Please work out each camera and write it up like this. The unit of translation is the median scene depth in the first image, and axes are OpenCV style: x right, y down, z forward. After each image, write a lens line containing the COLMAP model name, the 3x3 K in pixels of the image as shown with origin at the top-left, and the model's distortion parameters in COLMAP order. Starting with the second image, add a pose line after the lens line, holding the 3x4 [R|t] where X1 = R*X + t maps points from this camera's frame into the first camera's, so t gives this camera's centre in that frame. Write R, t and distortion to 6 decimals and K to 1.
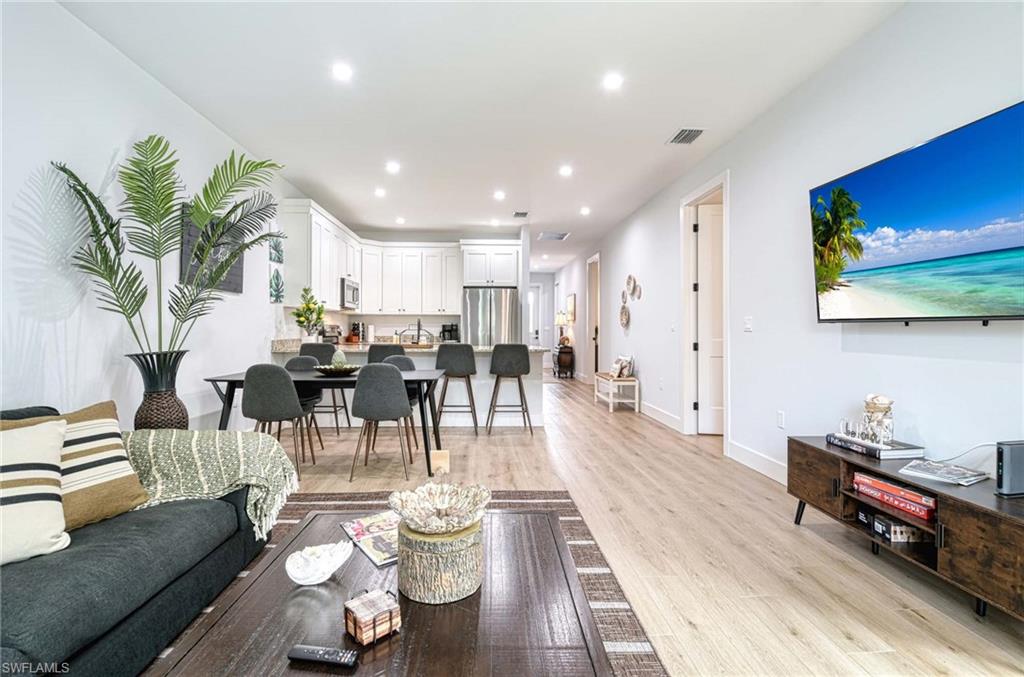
lens RADIAL K [[533.7, 0, 549.5], [0, 533.7, 330.7], [0, 0, 1]] dist [-0.001839, -0.003158]
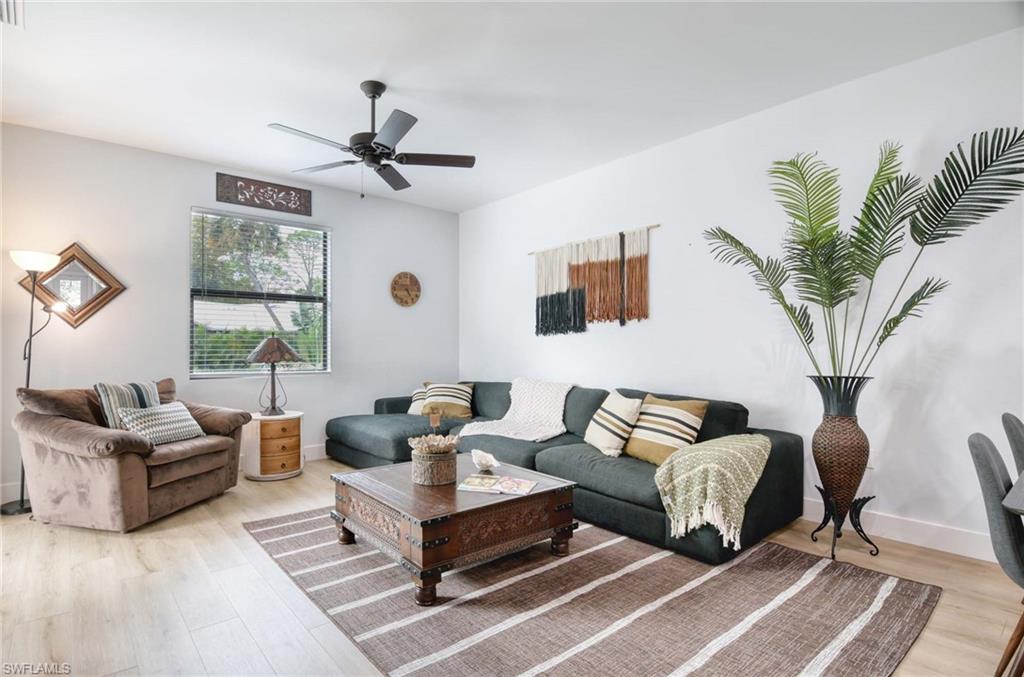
lens RADIAL K [[513.5, 0, 464.6], [0, 513.5, 341.3], [0, 0, 1]] dist [-0.015241, -0.002585]
pose [[-0.882905, -0.009008, -0.469465, 0.161364], [-0.004198, 0.999927, -0.011292, -0.005081], [0.469533, -0.007999, -0.882879, 0.746980]]
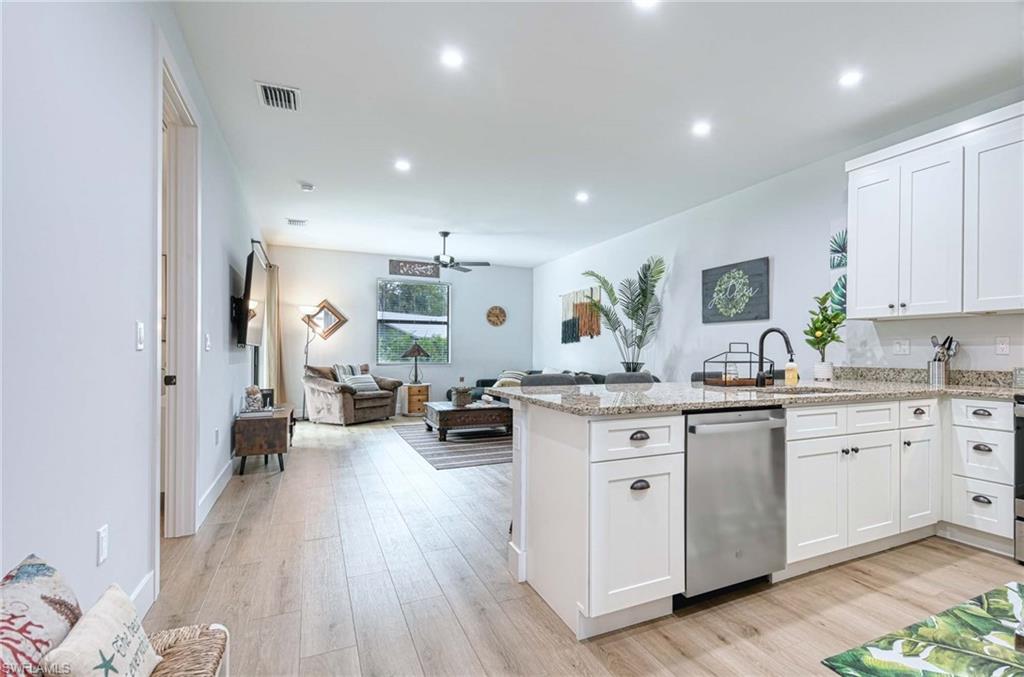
lens RADIAL K [[458.5, 0, 541.4], [0, 458.5, 353.2], [0, 0, 1]] dist [0.004119, -0.011499]
pose [[-0.958348, -0.010757, -0.285401, 0.083391], [-0.011912, 0.999926, 0.002312, 0.000805], [0.285355, 0.005615, -0.958405, 1.332919]]
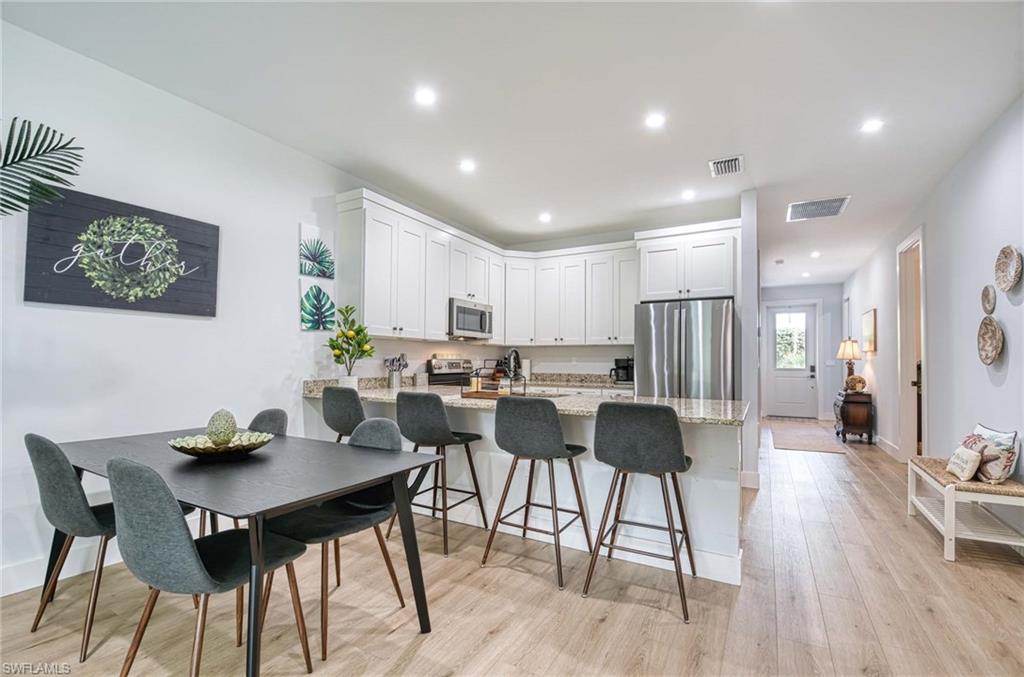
lens RADIAL K [[458.5, 0, 492.1], [0, 458.5, 352.3], [0, 0, 1]] dist [0.004119, -0.011499]
pose [[0.771419, -0.008475, -0.636271, 0.079192], [-0.005890, 0.999773, -0.020458, -0.009002], [0.636300, 0.019529, 0.771194, 0.583919]]
